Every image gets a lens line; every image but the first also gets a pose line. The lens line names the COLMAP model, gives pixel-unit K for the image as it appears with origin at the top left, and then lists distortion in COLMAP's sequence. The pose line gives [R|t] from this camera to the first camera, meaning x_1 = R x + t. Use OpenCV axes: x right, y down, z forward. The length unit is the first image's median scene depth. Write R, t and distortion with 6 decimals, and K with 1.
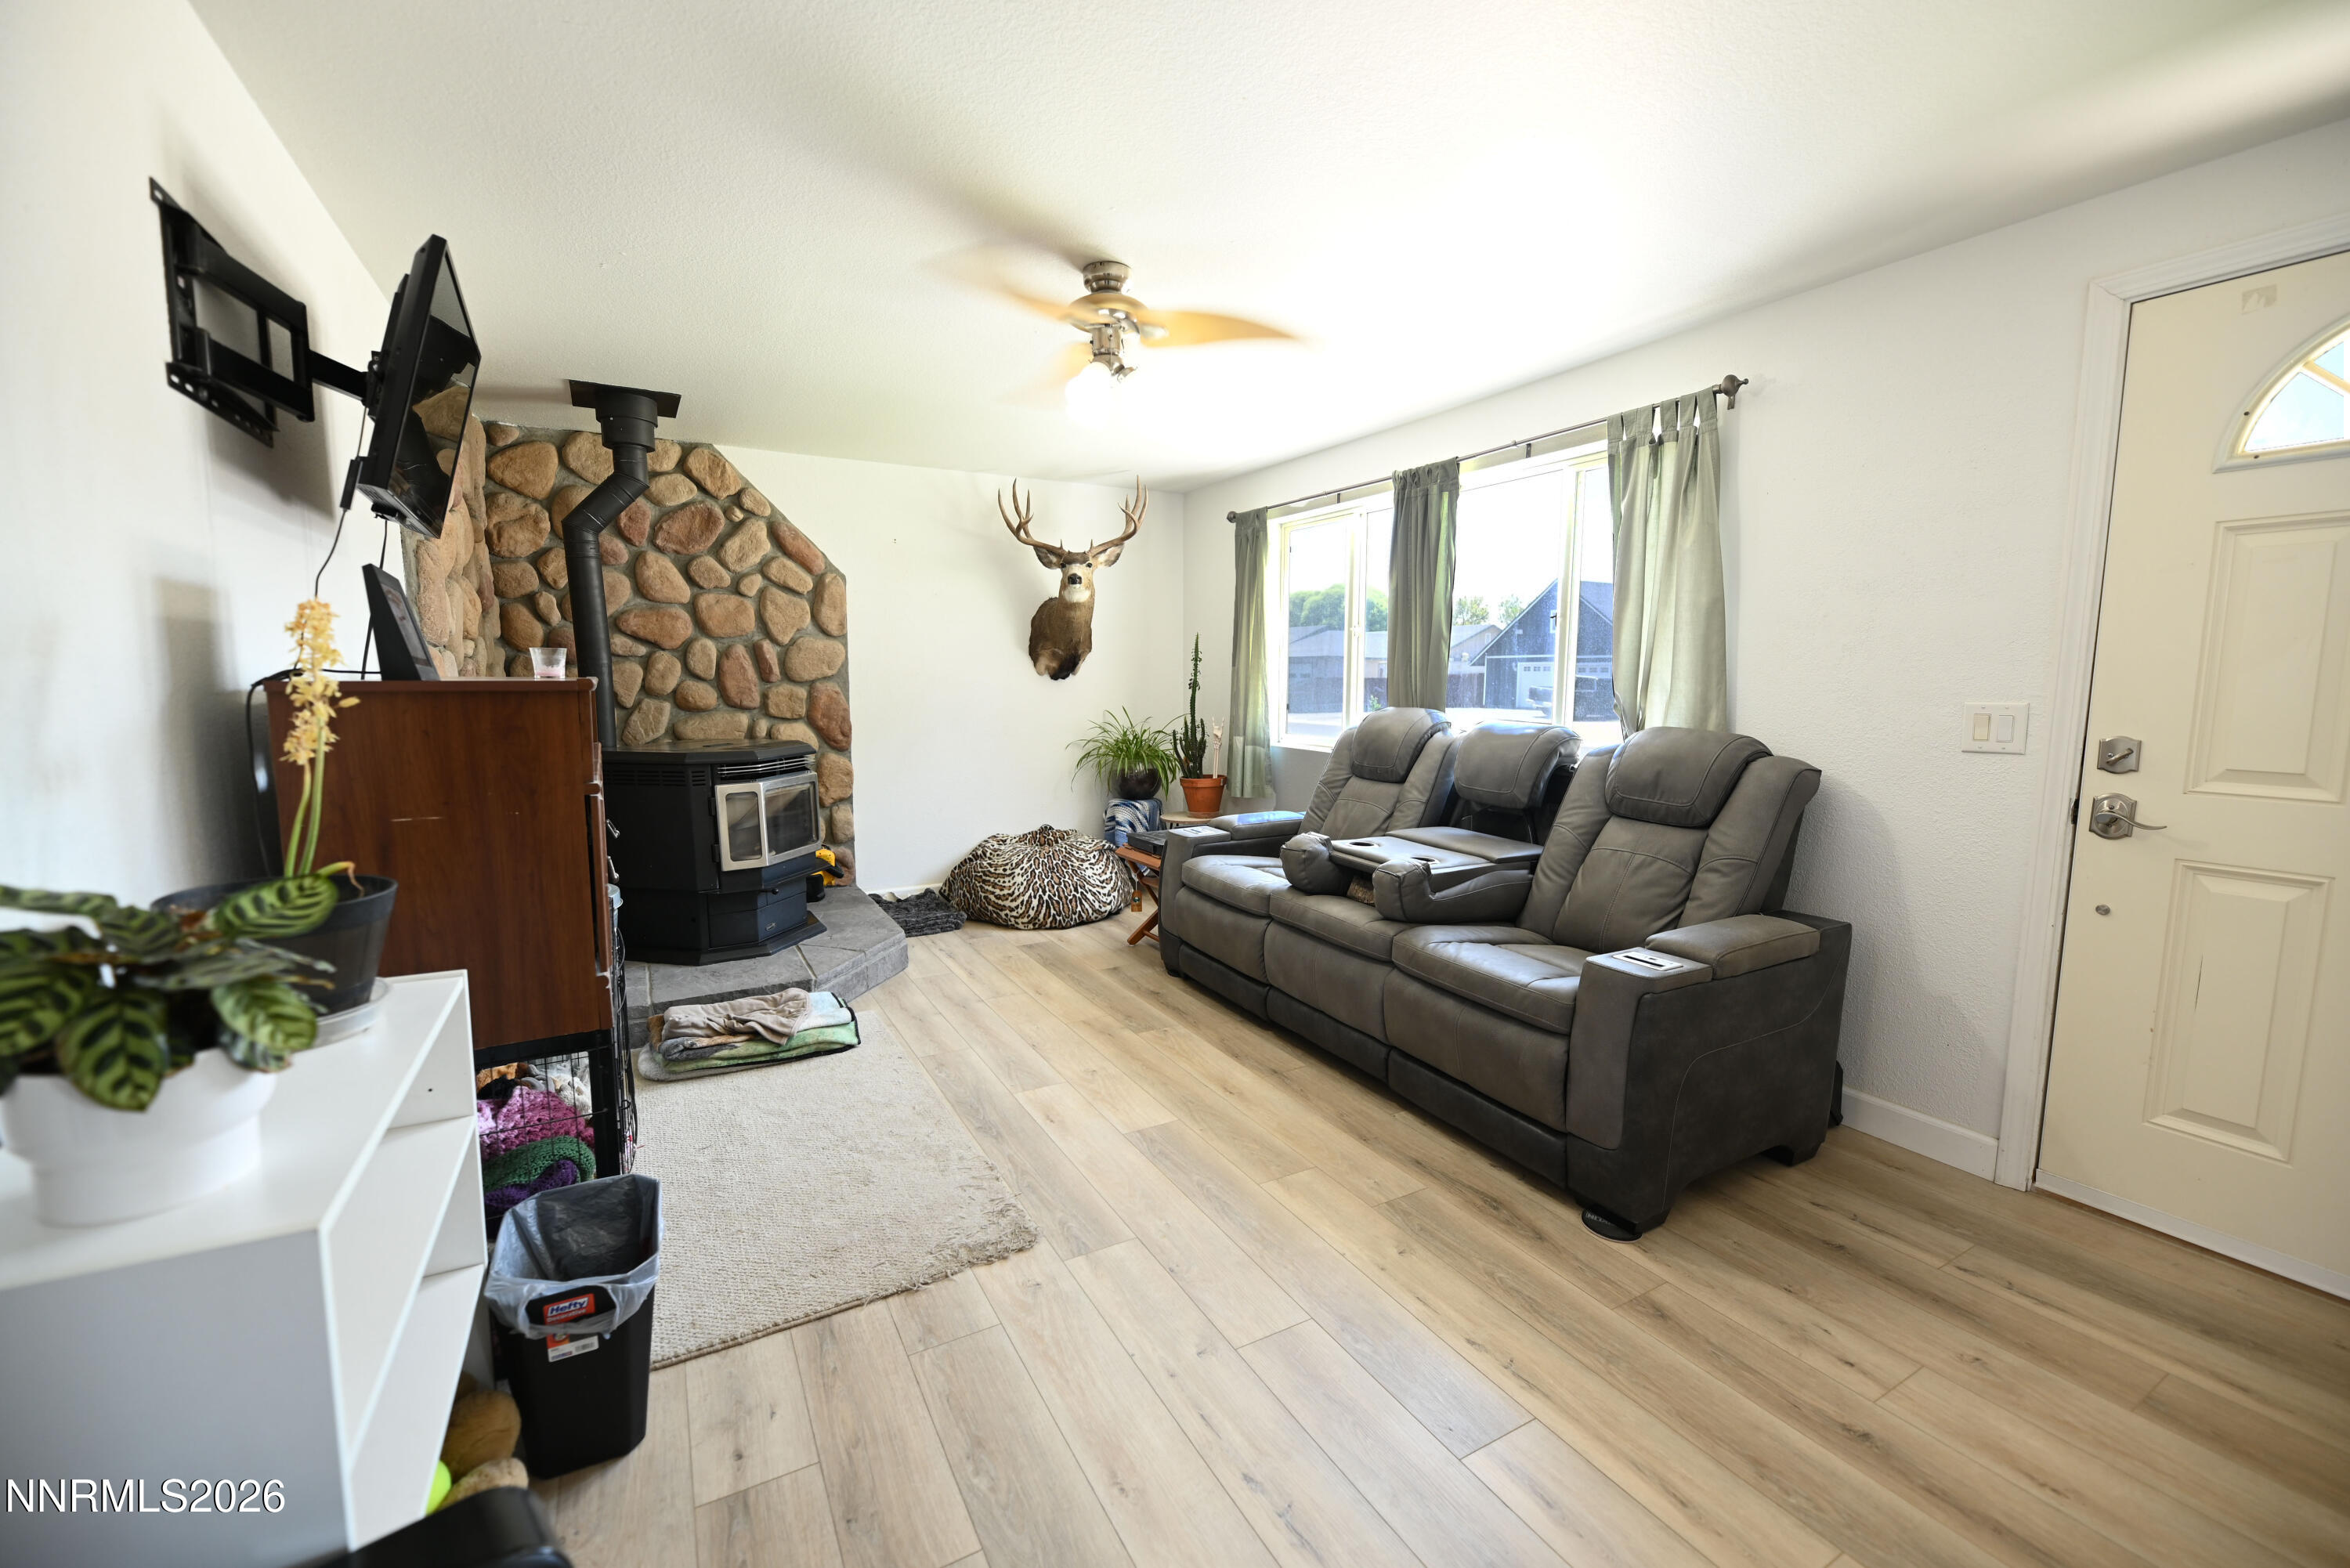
lens RADIAL K [[927.4, 0, 1175.0], [0, 927.4, 784.0], [0, 0, 1]] dist [0.001399, 0.000054]
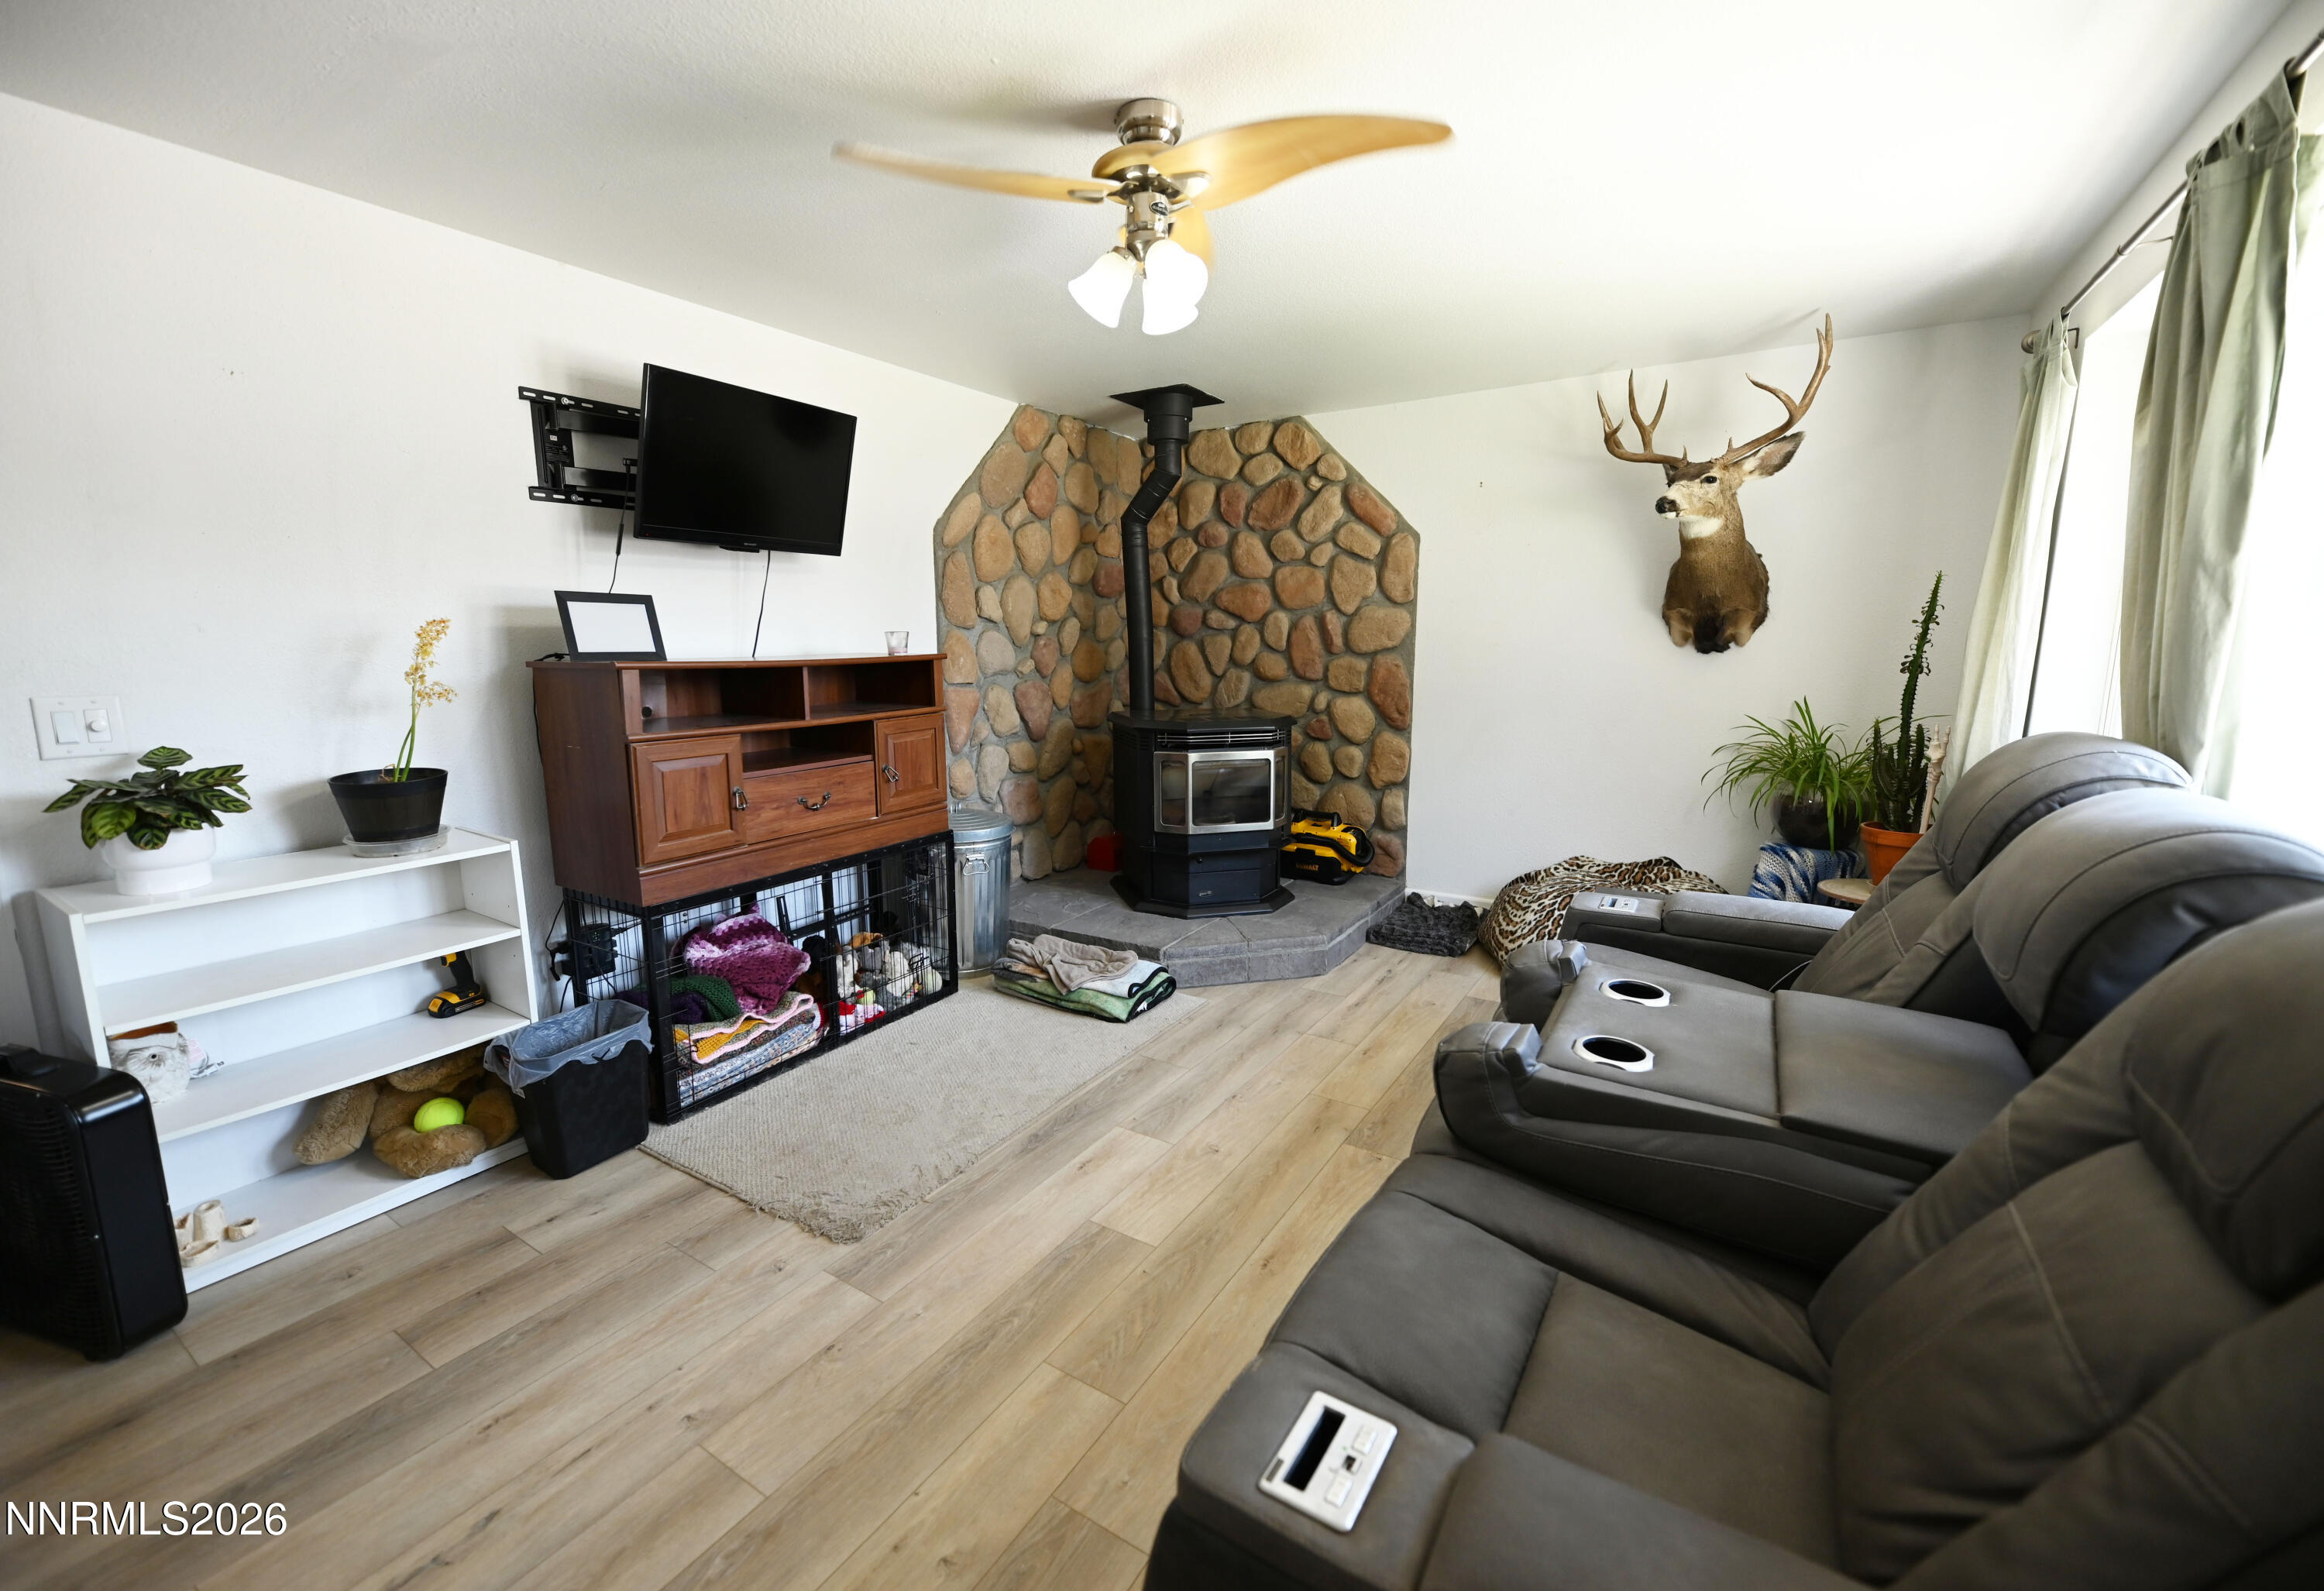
lens RADIAL K [[959.5, 0, 1156.5], [0, 959.5, 800.3], [0, 0, 1]] dist [-0.001348, 0.000009]
pose [[0.465808, 0.144885, -0.872944, 0.399937], [-0.097847, 0.988889, 0.111918, -0.055402], [0.879459, 0.033283, 0.474809, 0.385728]]
